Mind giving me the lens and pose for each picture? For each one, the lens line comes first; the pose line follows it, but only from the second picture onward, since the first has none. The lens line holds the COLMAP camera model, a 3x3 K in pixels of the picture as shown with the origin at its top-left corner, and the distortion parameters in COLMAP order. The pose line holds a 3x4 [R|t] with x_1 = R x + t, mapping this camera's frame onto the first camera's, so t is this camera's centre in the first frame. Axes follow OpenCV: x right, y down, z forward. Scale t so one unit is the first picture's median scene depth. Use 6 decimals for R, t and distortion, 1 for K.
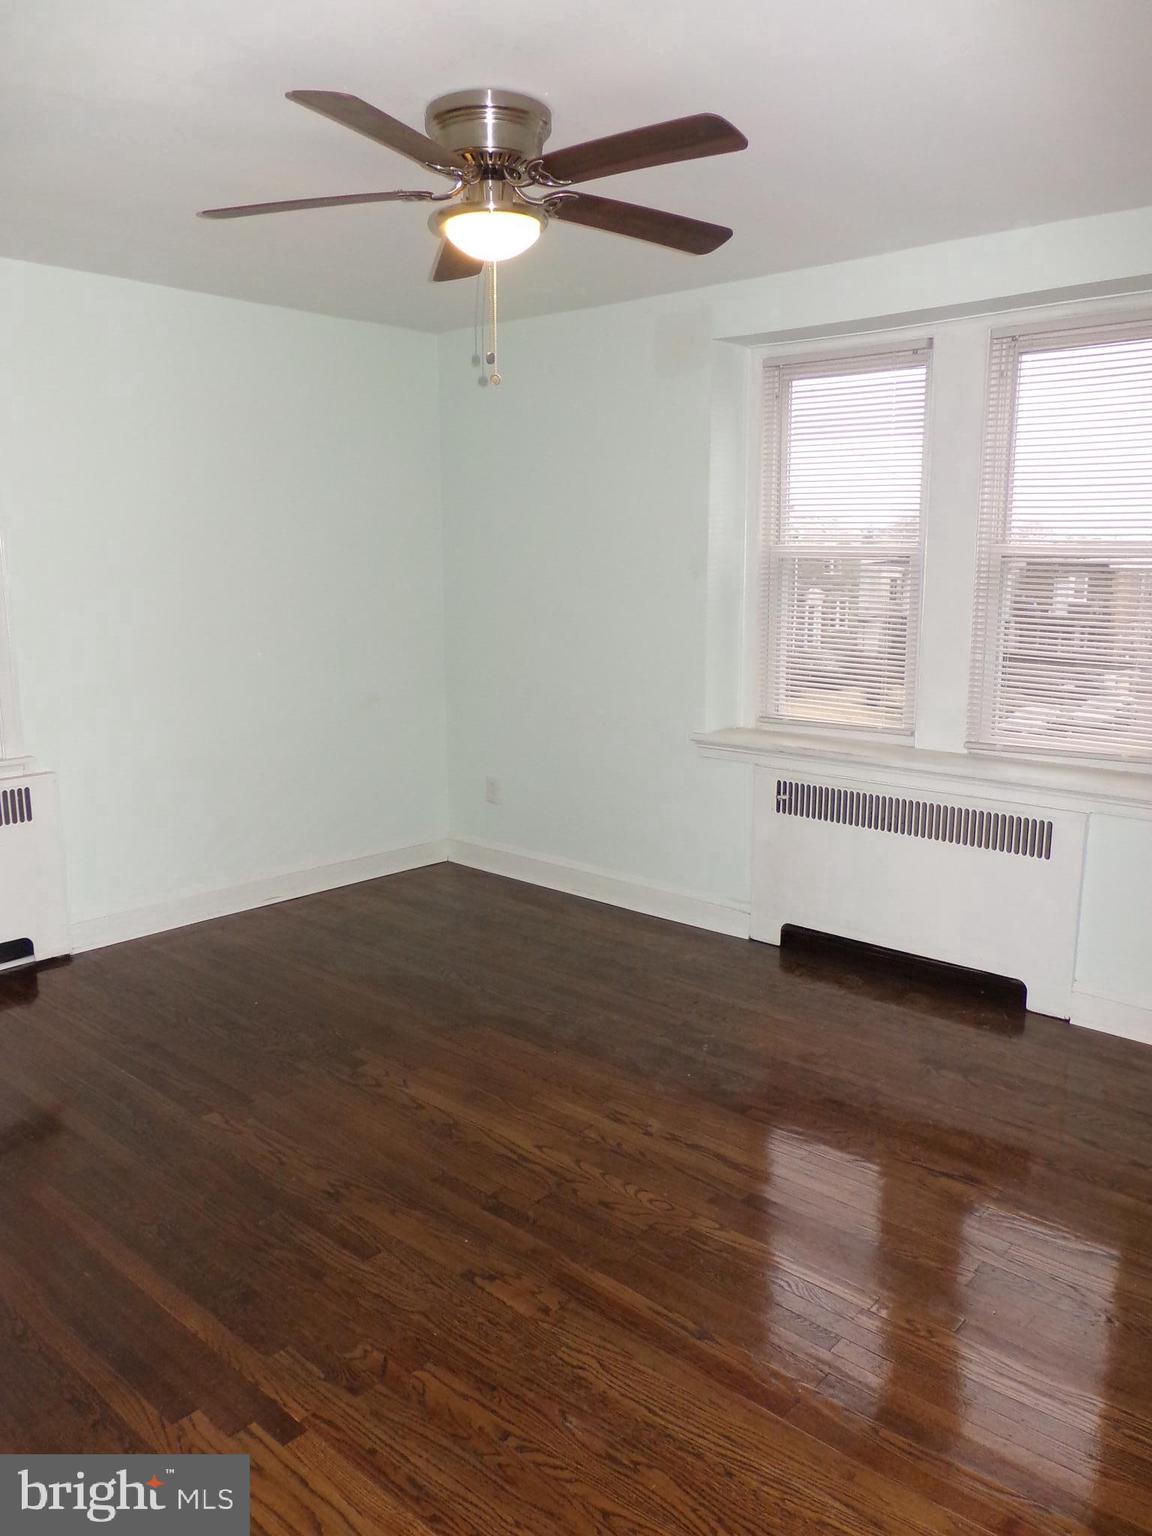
lens RADIAL K [[1177.4, 0, 583.6], [0, 1177.4, 773.8], [0, 0, 1]] dist [-0.052294, 0.067249]
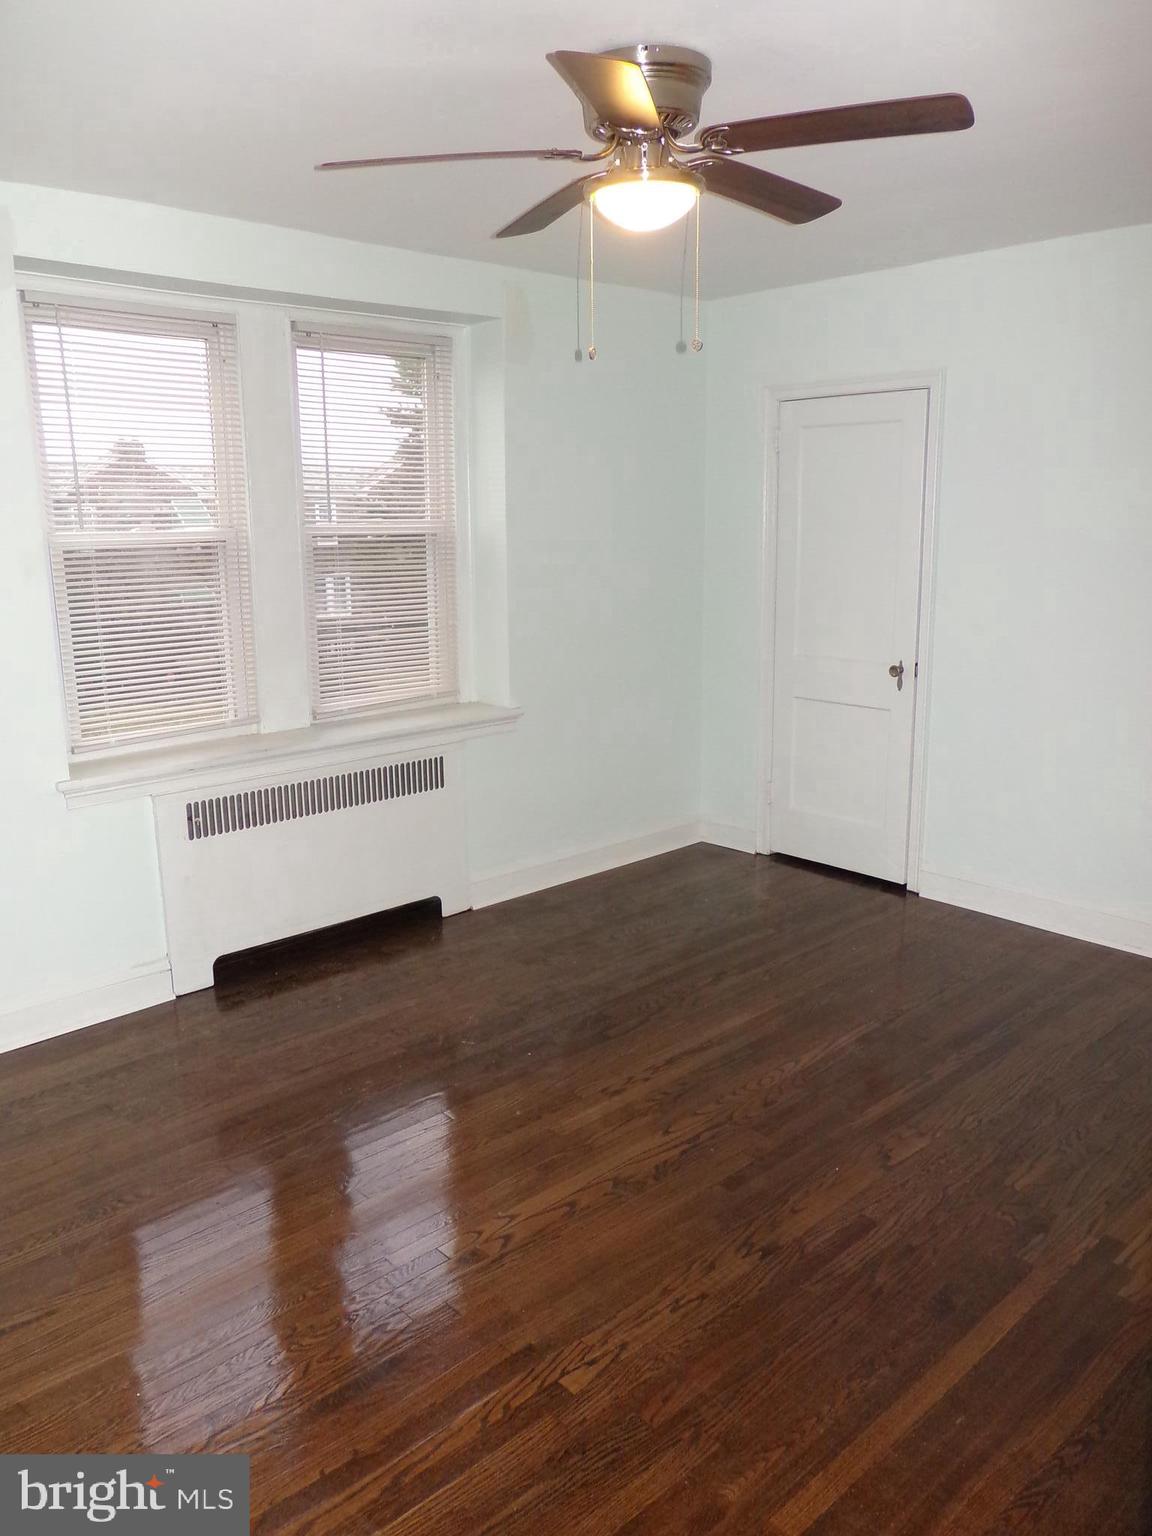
lens RADIAL K [[1177.4, 0, 588.7], [0, 1177.4, 768.3], [0, 0, 1]] dist [-0.052294, 0.067249]
pose [[0.074221, -0.217112, 0.973321, -0.773572], [0.195761, 0.960195, 0.199256, -0.159402], [-0.977839, 0.175749, 0.113768, 0.724316]]
